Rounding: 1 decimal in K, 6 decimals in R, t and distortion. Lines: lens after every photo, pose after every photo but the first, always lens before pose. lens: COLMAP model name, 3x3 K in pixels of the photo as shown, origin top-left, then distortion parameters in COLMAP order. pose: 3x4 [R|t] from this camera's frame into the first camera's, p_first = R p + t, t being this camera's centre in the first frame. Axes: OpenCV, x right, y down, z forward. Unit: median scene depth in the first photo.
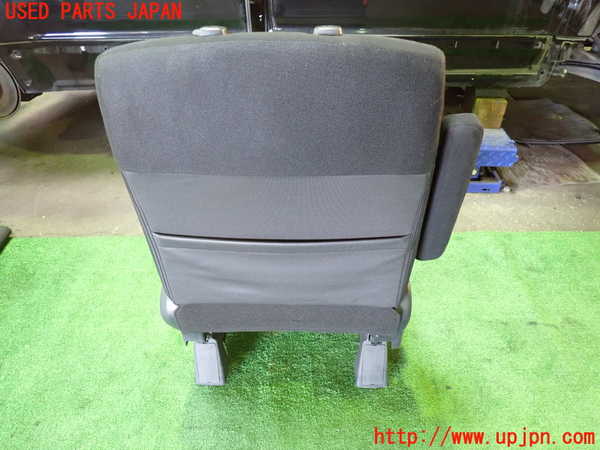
lens RADIAL K [[446.2, 0, 301.1], [0, 446.2, 226.1], [0, 0, 1]] dist [0.010661, -0.004108]
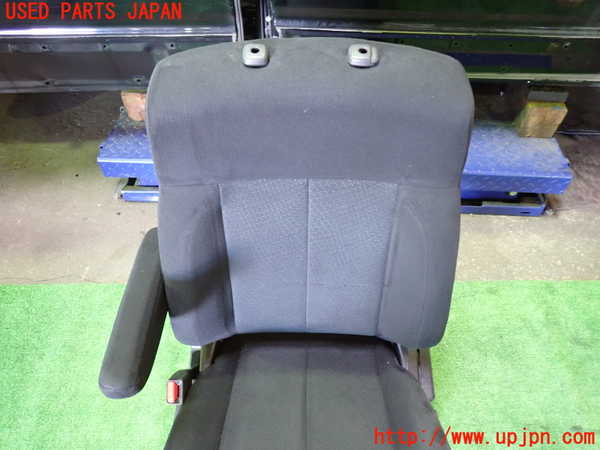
lens RADIAL K [[446.2, 0, 300.2], [0, 446.2, 225.2], [0, 0, 1]] dist [0.010661, -0.004108]
pose [[0.999836, 0.000939, 0.018070, -0.029824], [-0.005368, 0.969091, 0.246647, -0.308080], [-0.017280, -0.246703, 0.968937, 0.214407]]
